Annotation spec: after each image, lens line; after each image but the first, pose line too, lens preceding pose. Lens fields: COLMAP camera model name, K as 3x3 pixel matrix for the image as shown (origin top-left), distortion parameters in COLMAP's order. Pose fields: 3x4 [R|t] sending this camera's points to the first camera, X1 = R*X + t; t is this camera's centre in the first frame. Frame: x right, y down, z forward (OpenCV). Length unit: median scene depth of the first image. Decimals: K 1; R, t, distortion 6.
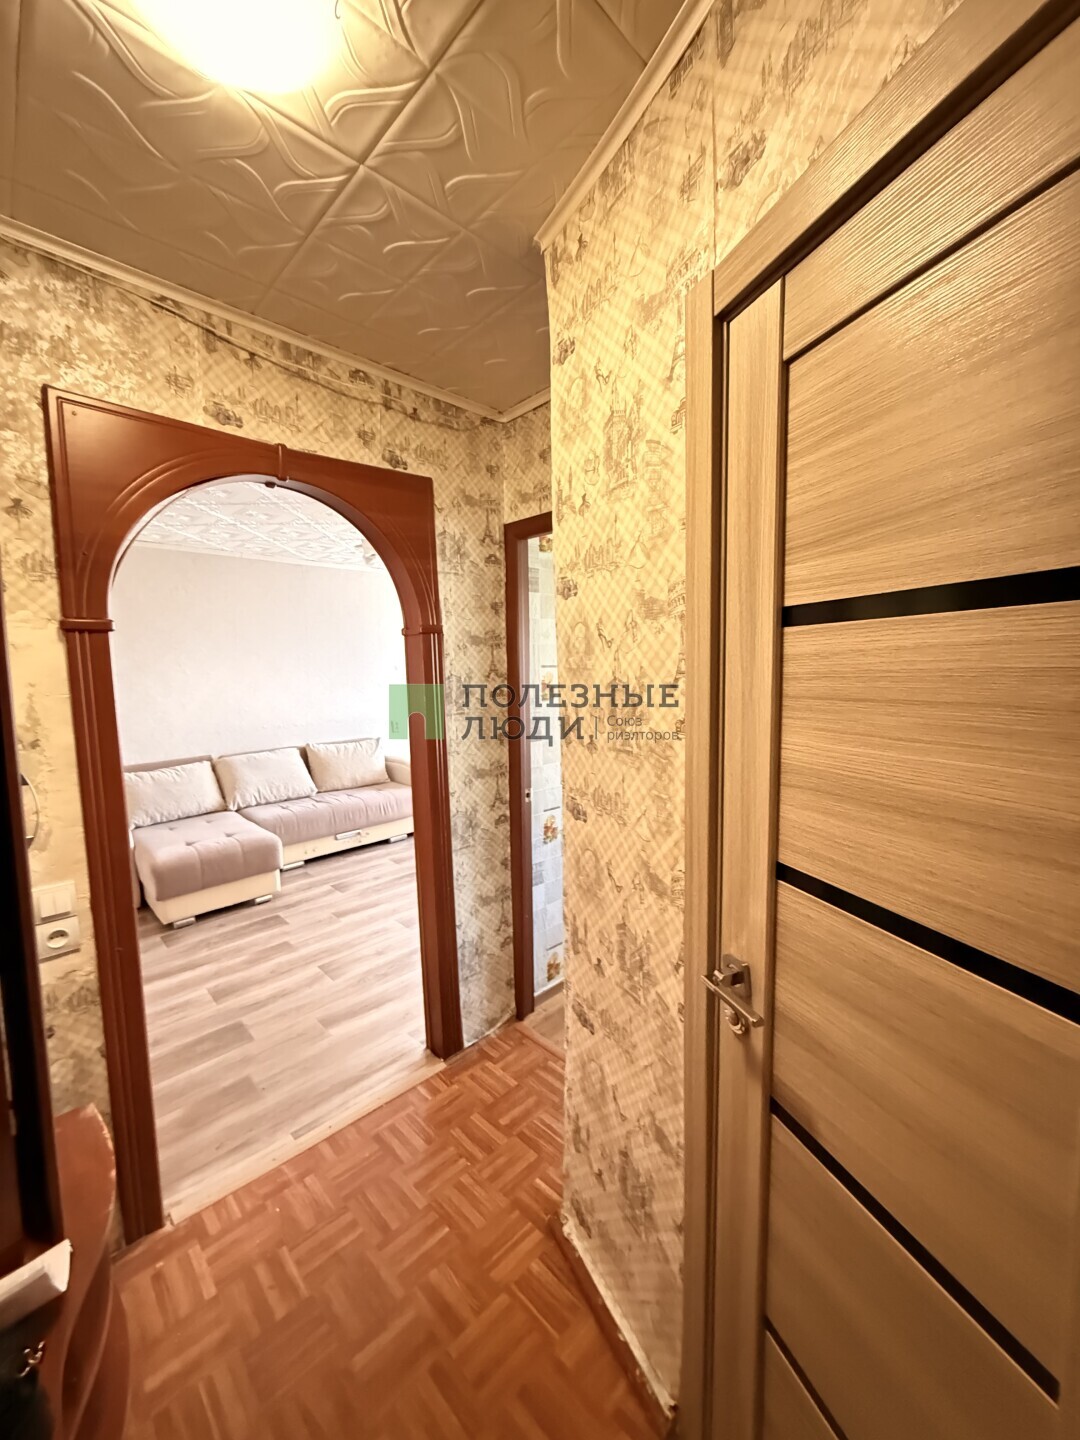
lens RADIAL K [[575.0, 0, 541.2], [0, 575.0, 719.3], [0, 0, 1]] dist [-0.001078, 0.000320]
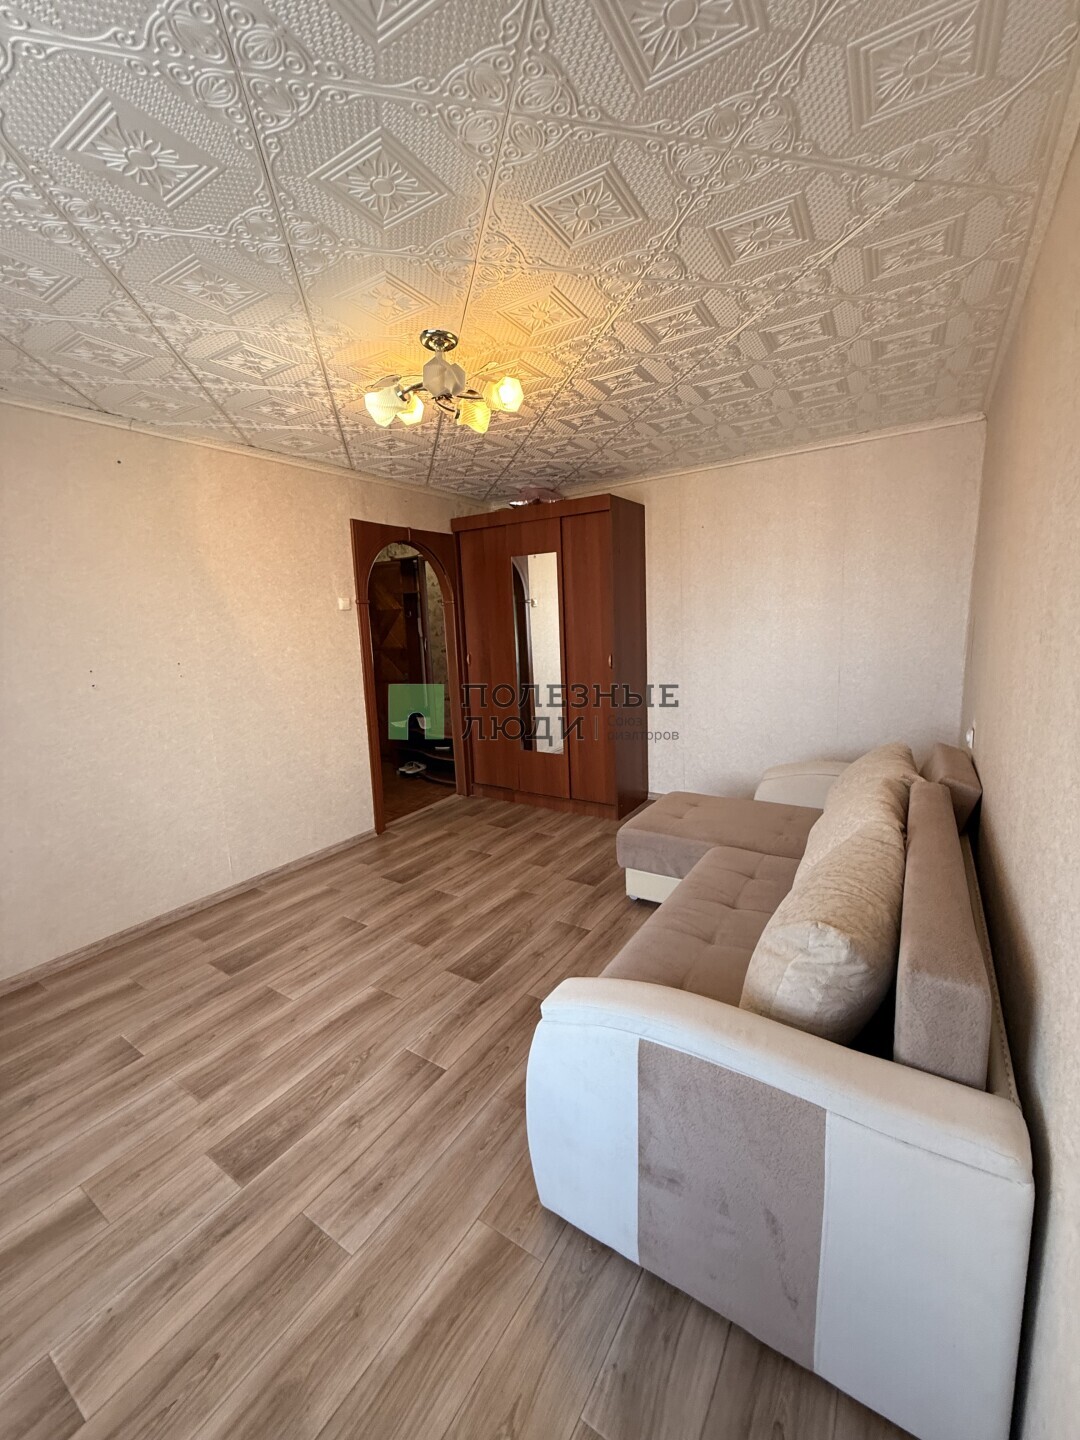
lens RADIAL K [[581.3, 0, 535.5], [0, 581.3, 723.0], [0, 0, 1]] dist [0.009156, -0.000611]
pose [[-0.974819, 0.104182, -0.197163, -0.257089], [0.046563, 0.959762, 0.276927, -0.189143], [0.218080, 0.260773, -0.940446, 2.095528]]
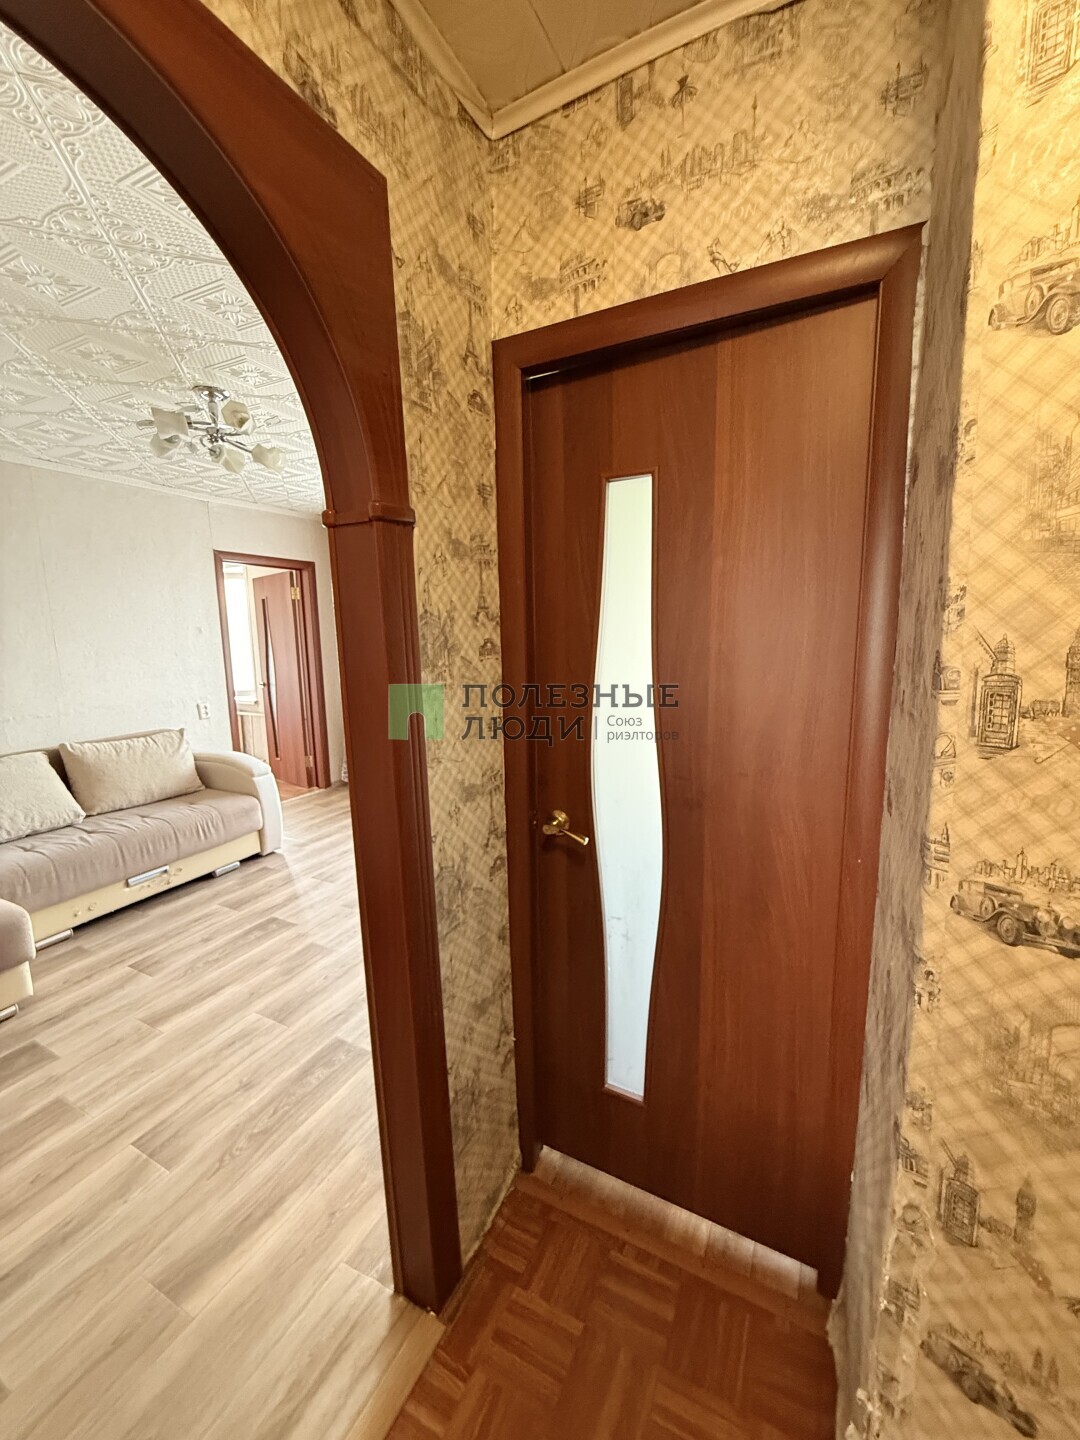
lens RADIAL K [[577.7, 0, 540.0], [0, 577.7, 720.0], [0, 0, 1]] dist [0.000337, 0.000509]
pose [[0.946864, -0.048994, 0.317881, -0.165324], [0.033381, 0.997962, 0.054381, -0.003586], [-0.319898, -0.040880, 0.946570, 0.342696]]
